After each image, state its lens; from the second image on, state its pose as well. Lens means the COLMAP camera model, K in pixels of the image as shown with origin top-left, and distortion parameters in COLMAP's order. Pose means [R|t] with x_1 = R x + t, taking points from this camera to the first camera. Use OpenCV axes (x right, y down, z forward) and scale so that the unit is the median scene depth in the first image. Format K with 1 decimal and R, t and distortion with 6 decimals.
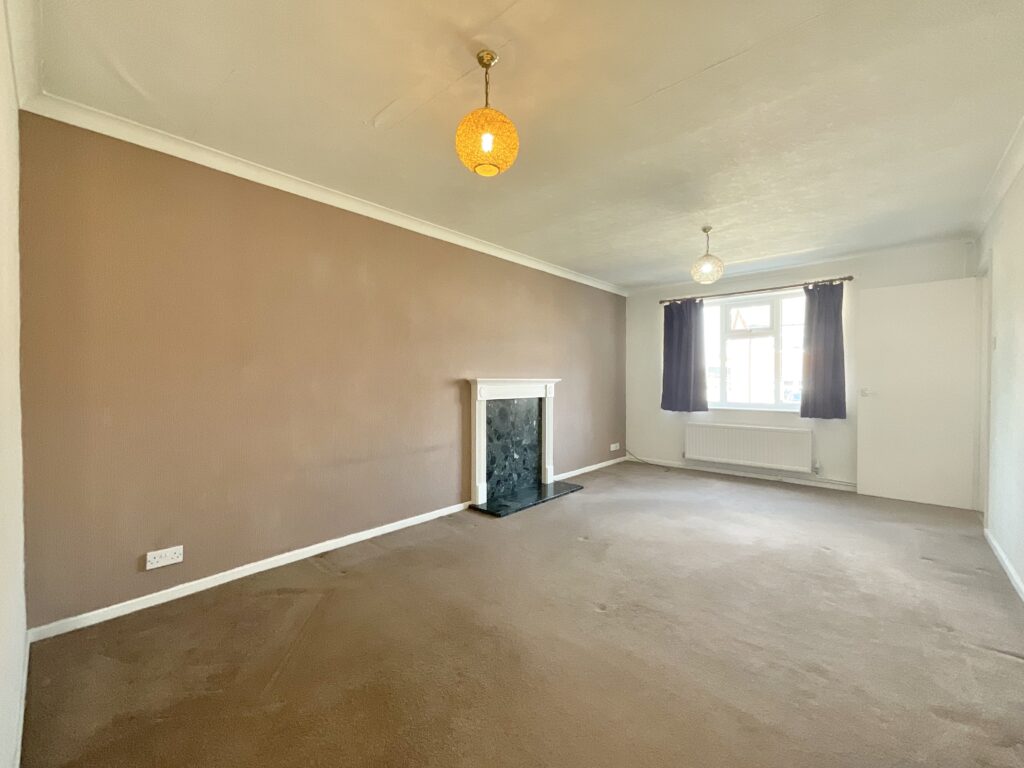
lens RADIAL K [[418.2, 0, 514.4], [0, 418.2, 386.0], [0, 0, 1]] dist [-0.000732, -0.000007]
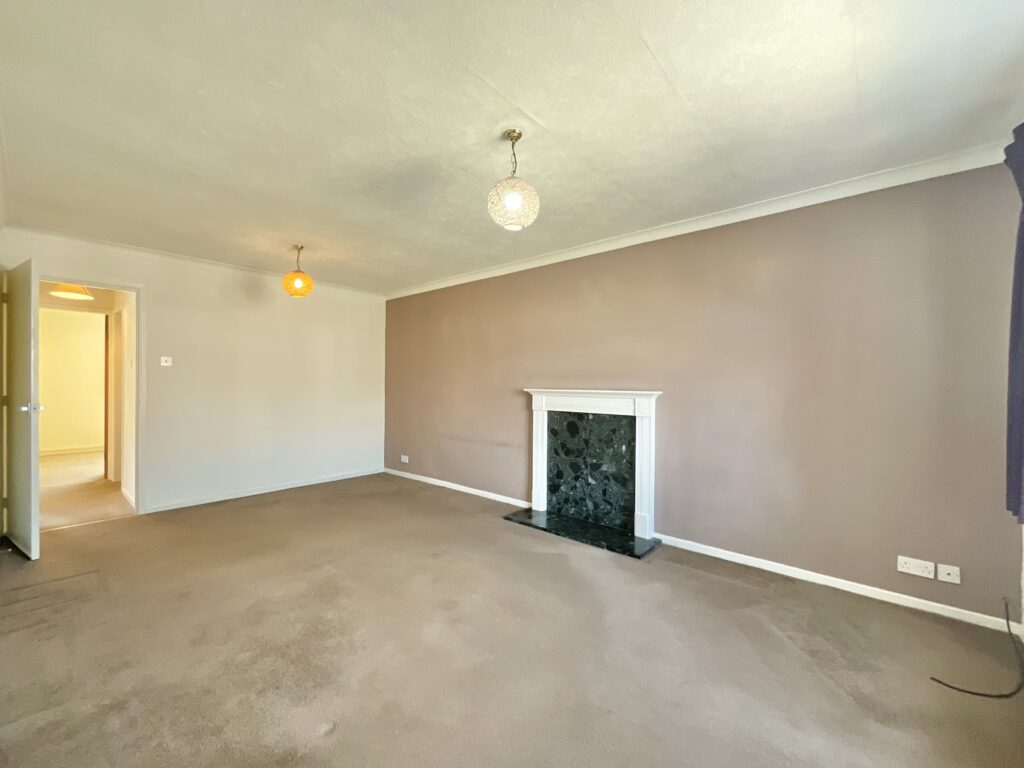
lens RADIAL K [[418.2, 0, 514.4], [0, 418.2, 379.4], [0, 0, 1]] dist [-0.000732, -0.000007]
pose [[0.023657, 0.005059, -0.999707, 0.856959], [-0.012623, 0.999909, 0.004762, -0.040846], [0.999640, 0.012507, 0.023719, 0.827600]]
